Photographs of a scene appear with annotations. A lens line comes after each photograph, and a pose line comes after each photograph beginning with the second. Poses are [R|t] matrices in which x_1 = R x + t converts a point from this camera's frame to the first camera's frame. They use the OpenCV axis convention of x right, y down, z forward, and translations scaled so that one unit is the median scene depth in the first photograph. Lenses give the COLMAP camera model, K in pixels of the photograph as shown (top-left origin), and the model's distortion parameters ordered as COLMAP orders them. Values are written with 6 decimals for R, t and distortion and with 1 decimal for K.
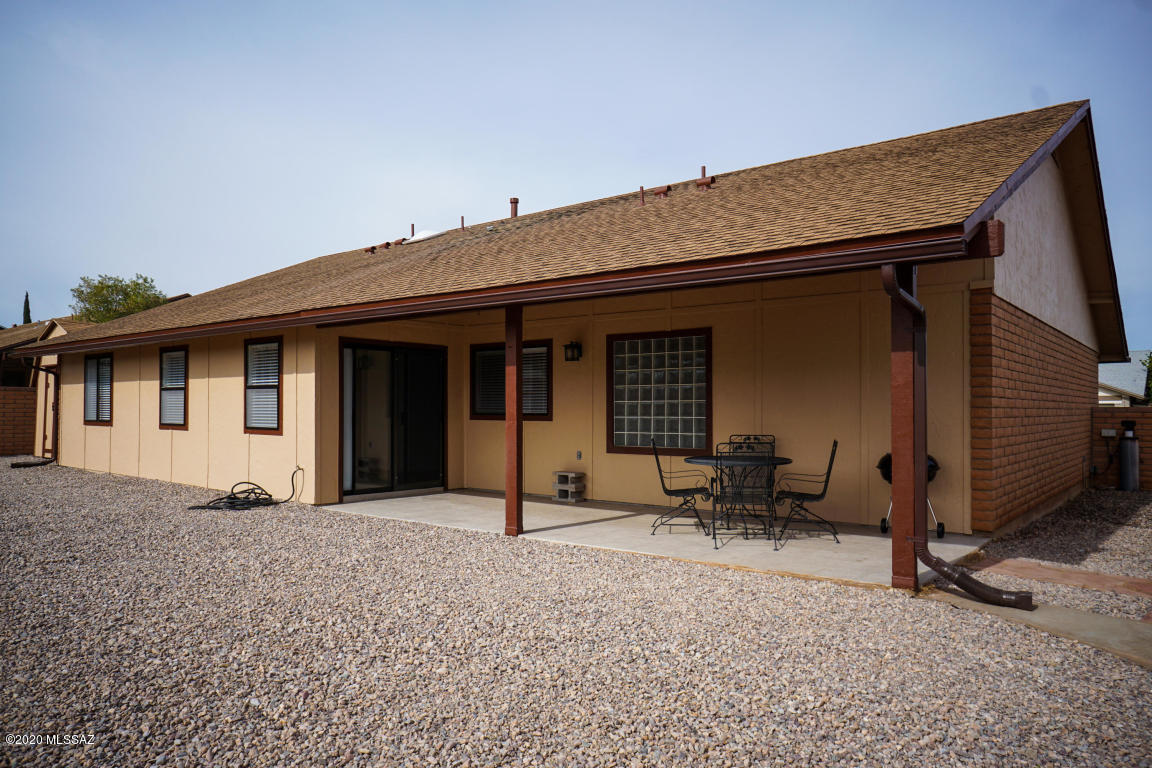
lens RADIAL K [[798.6, 0, 566.8], [0, 798.6, 389.8], [0, 0, 1]] dist [-0.057520, 0.081769]
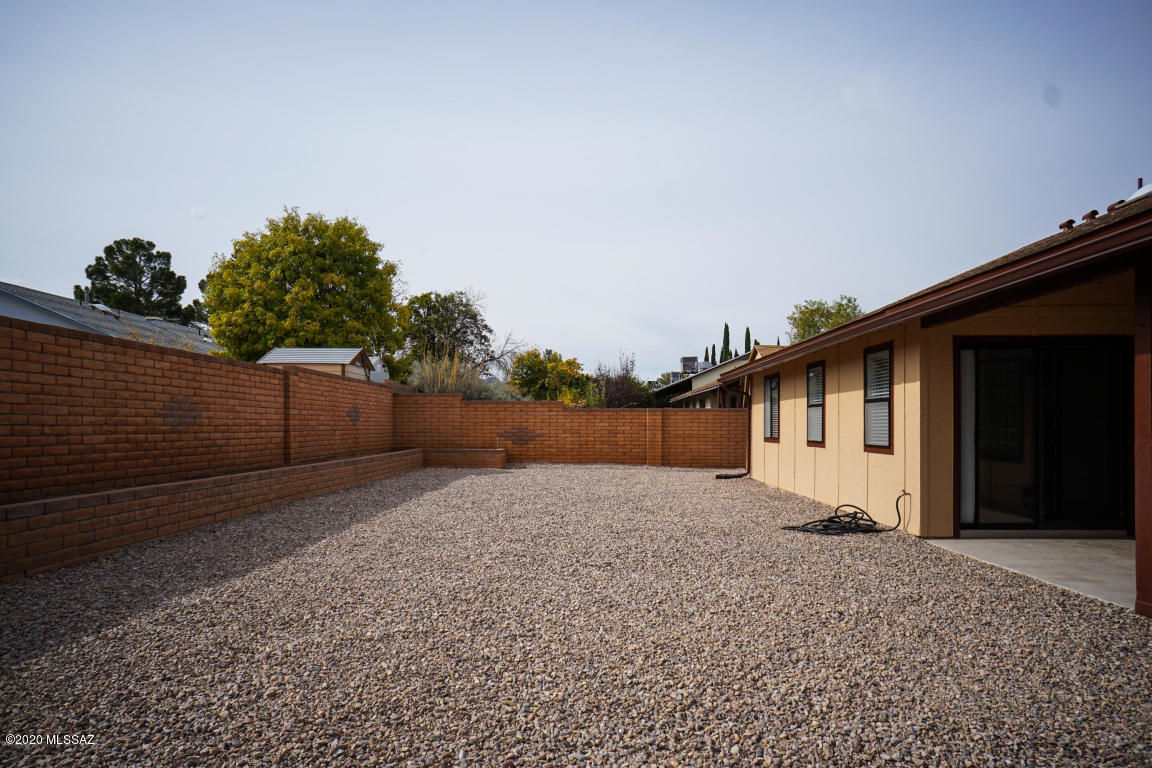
lens RADIAL K [[798.6, 0, 562.7], [0, 798.6, 426.2], [0, 0, 1]] dist [-0.057520, 0.081769]
pose [[0.608005, -0.007020, -0.793902, 0.130298], [0.025507, 0.999617, 0.010695, 0.008241], [0.793523, -0.026752, 0.607952, 0.195959]]
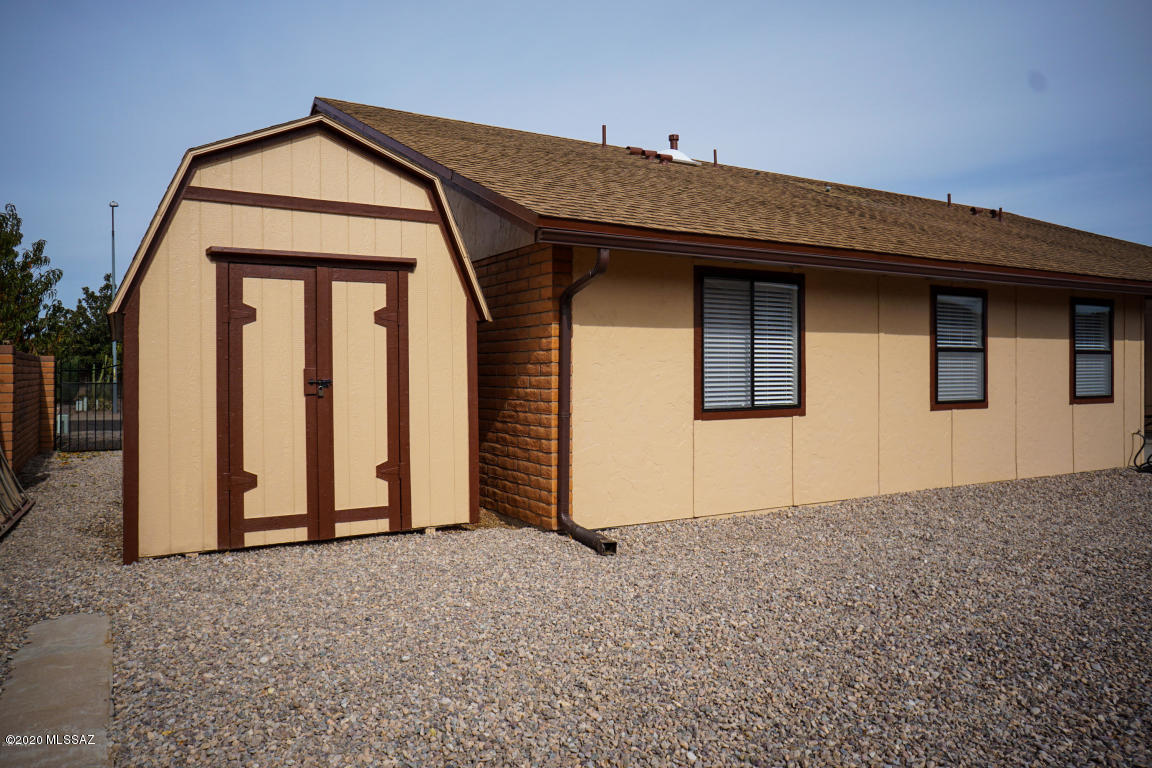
lens RADIAL K [[798.6, 0, 580.4], [0, 798.6, 384.4], [0, 0, 1]] dist [-0.057520, 0.081769]
pose [[0.357250, -0.020584, 0.933782, -1.665693], [-0.015019, 0.999501, 0.027779, 0.019443], [-0.933888, -0.023949, 0.356763, 1.412759]]
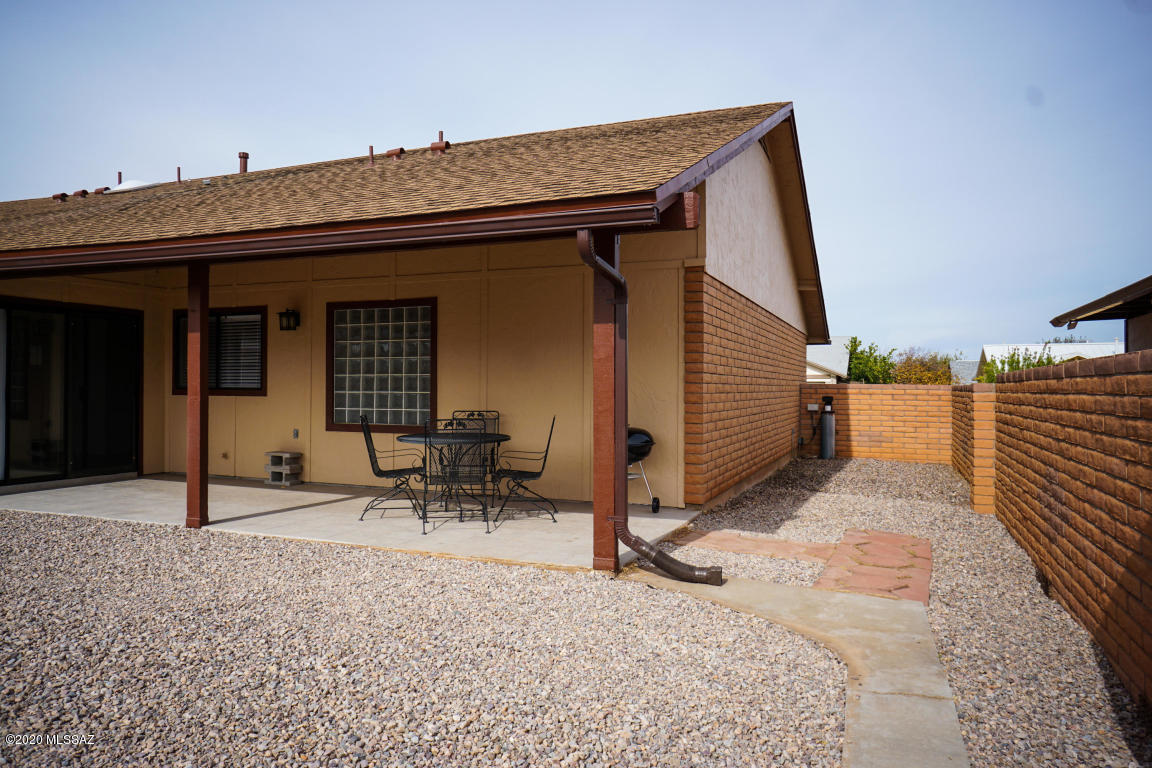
lens RADIAL K [[798.6, 0, 559.7], [0, 798.6, 362.0], [0, 0, 1]] dist [-0.057520, 0.081769]
pose [[0.960743, 0.011911, 0.277183, 0.062970], [-0.010615, 0.999925, -0.006175, 0.002934], [-0.277236, 0.002990, 0.960797, 0.051720]]
